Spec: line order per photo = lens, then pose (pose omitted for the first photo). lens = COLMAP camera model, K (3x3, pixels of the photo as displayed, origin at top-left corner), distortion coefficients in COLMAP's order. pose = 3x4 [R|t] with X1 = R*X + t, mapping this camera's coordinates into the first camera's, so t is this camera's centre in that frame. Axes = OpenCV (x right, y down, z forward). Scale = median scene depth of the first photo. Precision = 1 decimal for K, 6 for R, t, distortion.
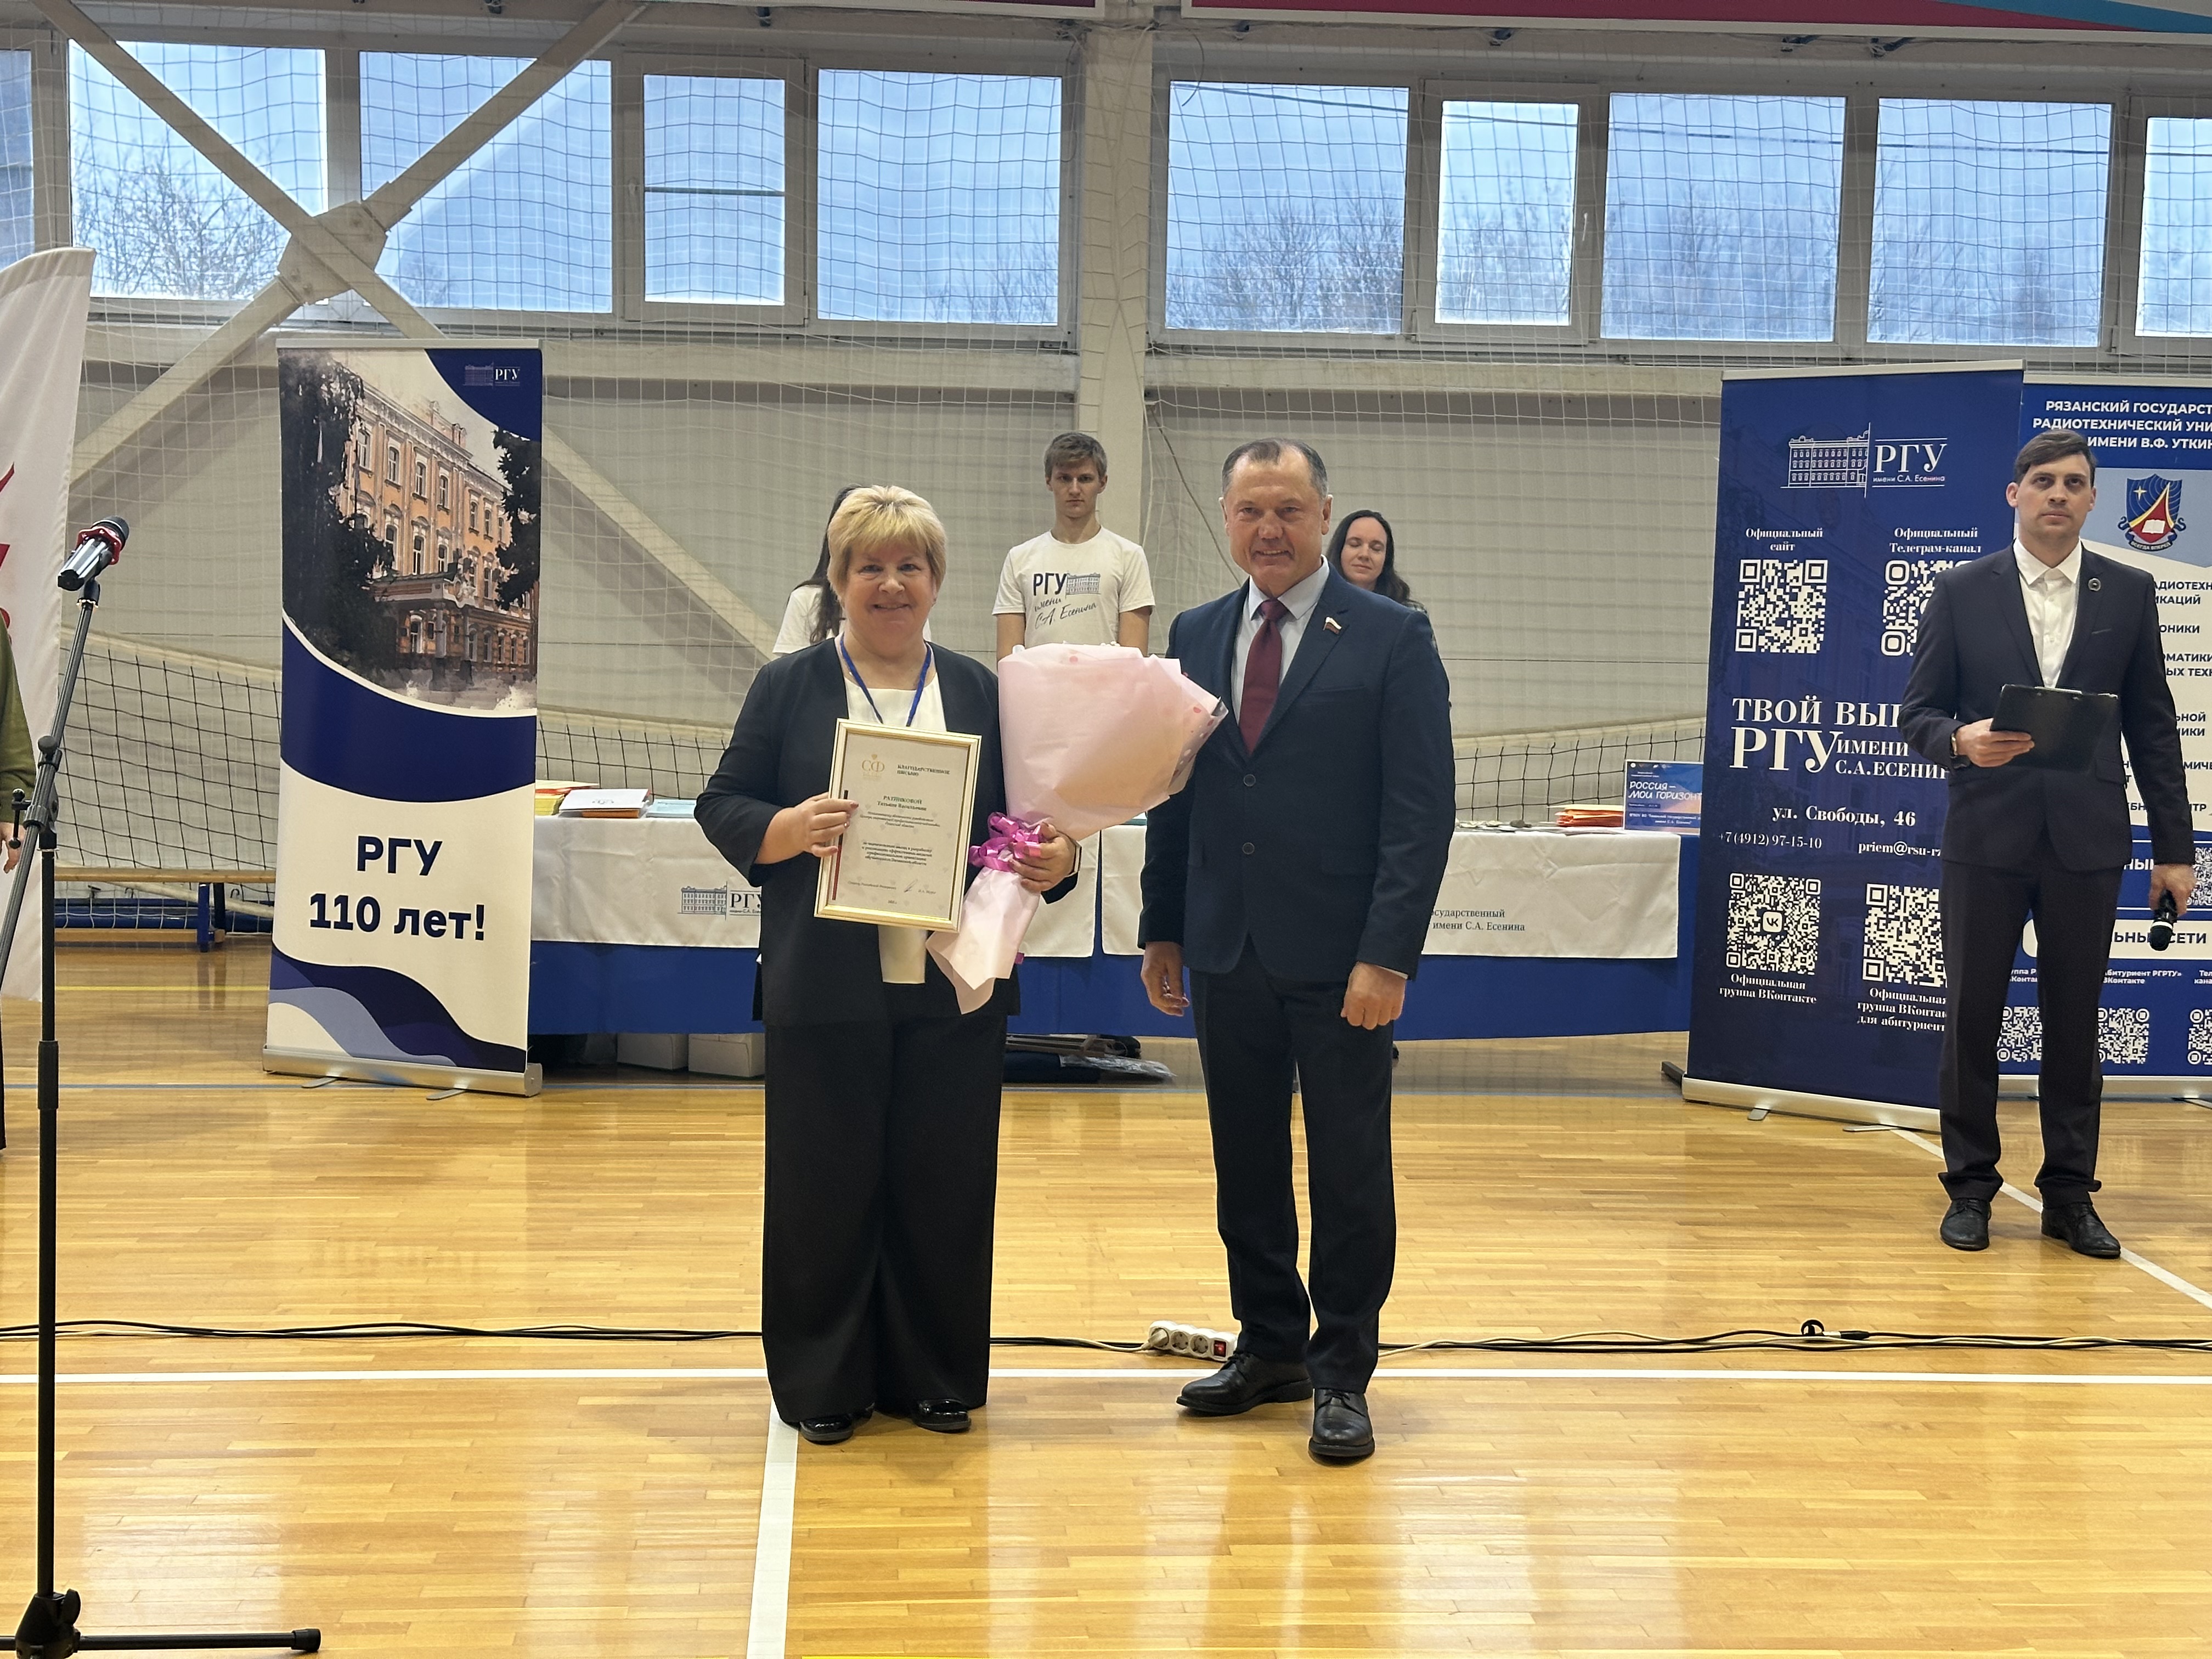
lens RADIAL K [[3059.7, 0, 1106.0], [0, 3059.7, 829.5], [0, 0, 1]] dist [0.224644, -0.509140]
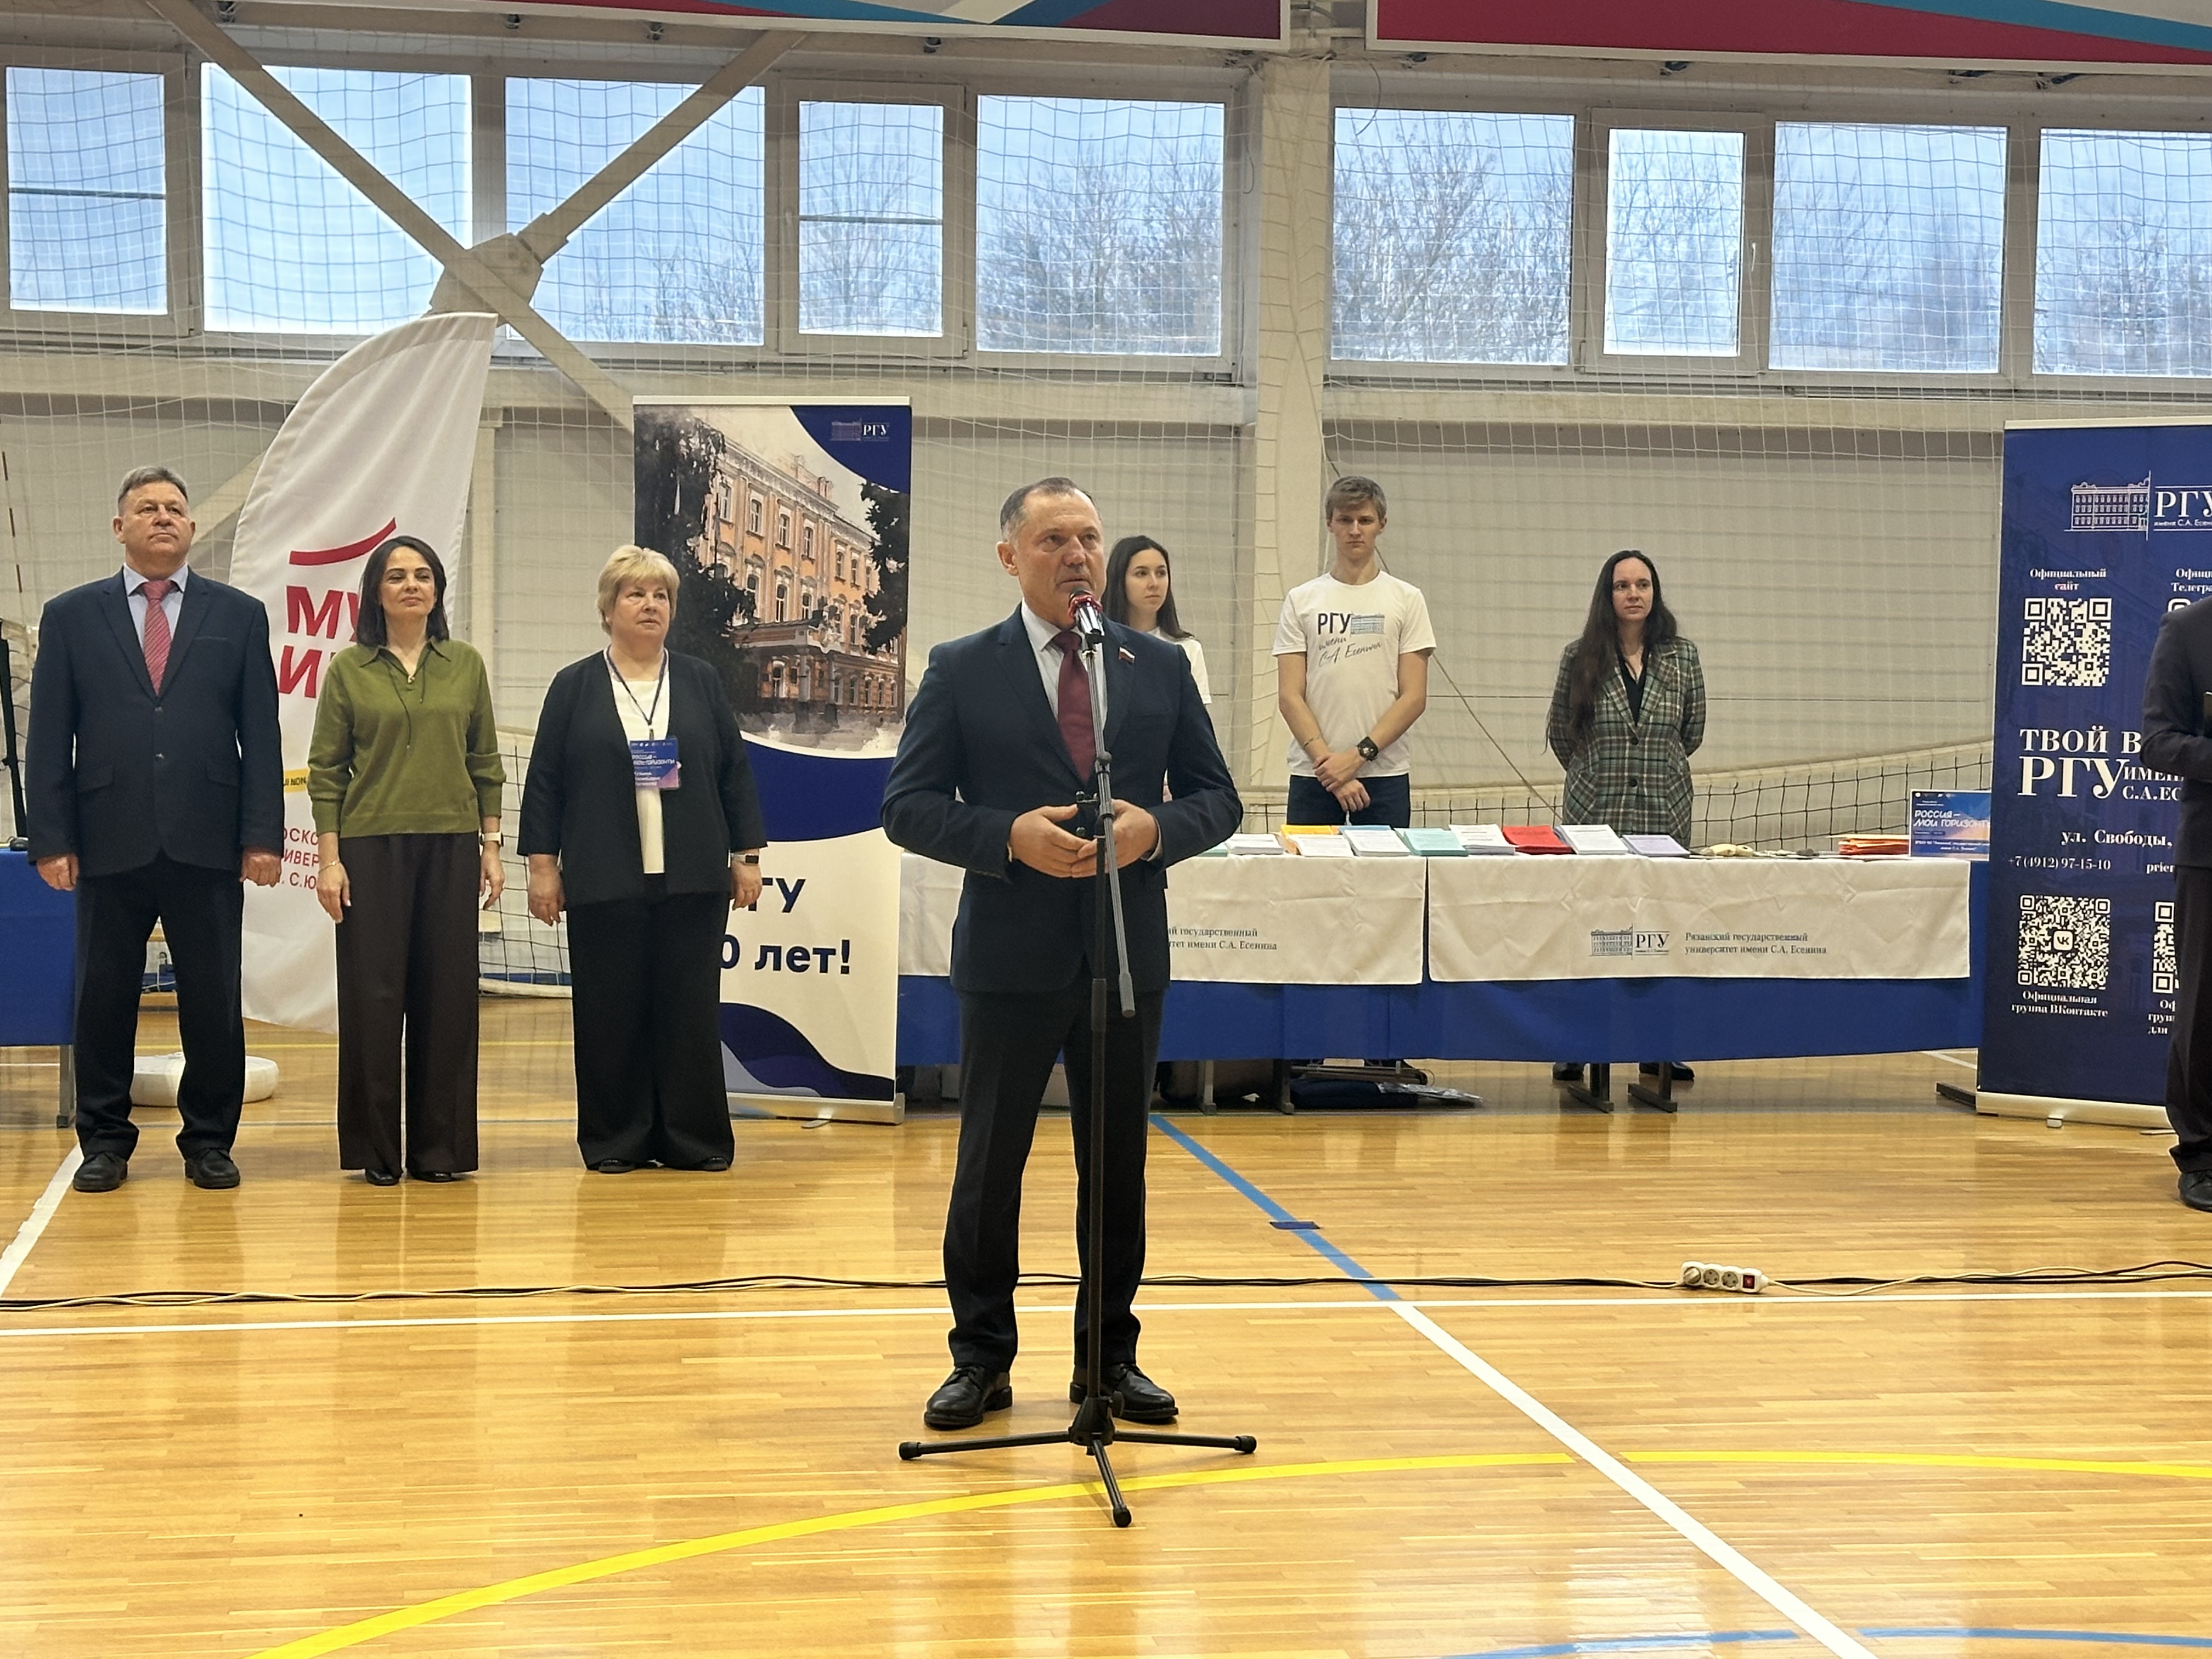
lens RADIAL K [[4064.6, 0, 1106.0], [0, 4064.6, 829.5], [0, 0, 1]] dist [0.147500, 0.066556]
pose [[0.994934, -0.011249, 0.099903, -0.249100], [0.013918, 0.999564, -0.026059, 0.023936], [-0.099566, 0.027318, 0.994656, -0.361550]]
